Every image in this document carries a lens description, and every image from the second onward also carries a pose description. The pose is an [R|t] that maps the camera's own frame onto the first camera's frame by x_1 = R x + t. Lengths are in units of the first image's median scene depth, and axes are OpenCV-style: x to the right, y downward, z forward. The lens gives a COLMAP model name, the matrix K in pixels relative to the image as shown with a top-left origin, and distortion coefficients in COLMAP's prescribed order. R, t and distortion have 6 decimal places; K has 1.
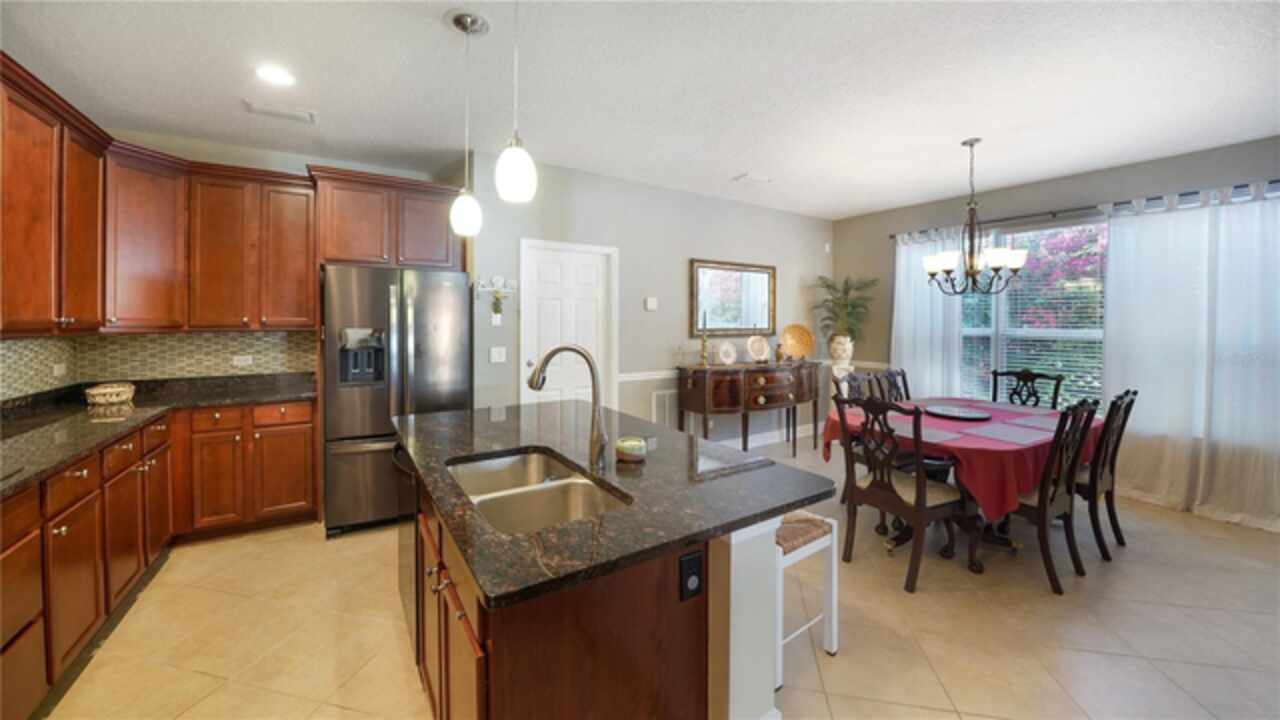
lens RADIAL K [[456.6, 0, 653.9], [0, 456.6, 312.5], [0, 0, 1]] dist [-0.012549, 0.000006]
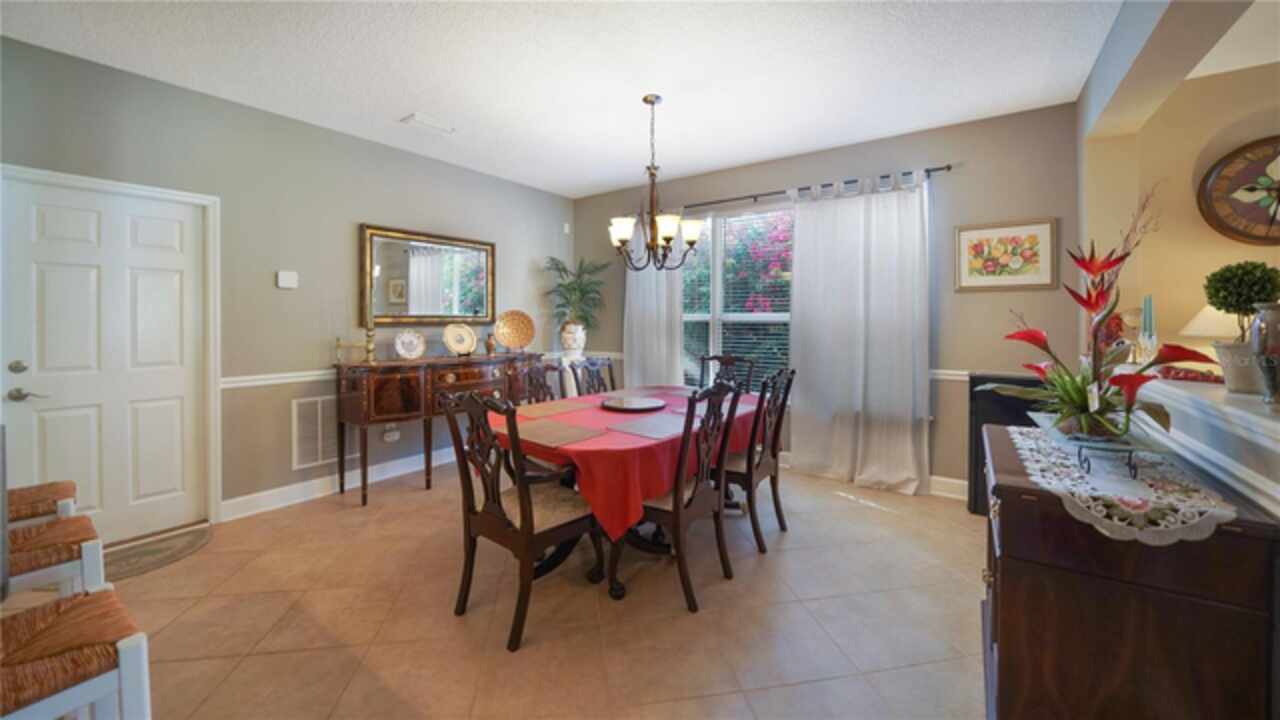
lens RADIAL K [[463.4, 0, 638.8], [0, 463.4, 306.8], [0, 0, 1]] dist [-0.016037, 0.000065]
pose [[0.938571, 0.002428, 0.345079, 0.257903], [0.000763, 0.999958, -0.009109, 0.030197], [-0.345086, 0.008813, 0.938530, 0.109929]]
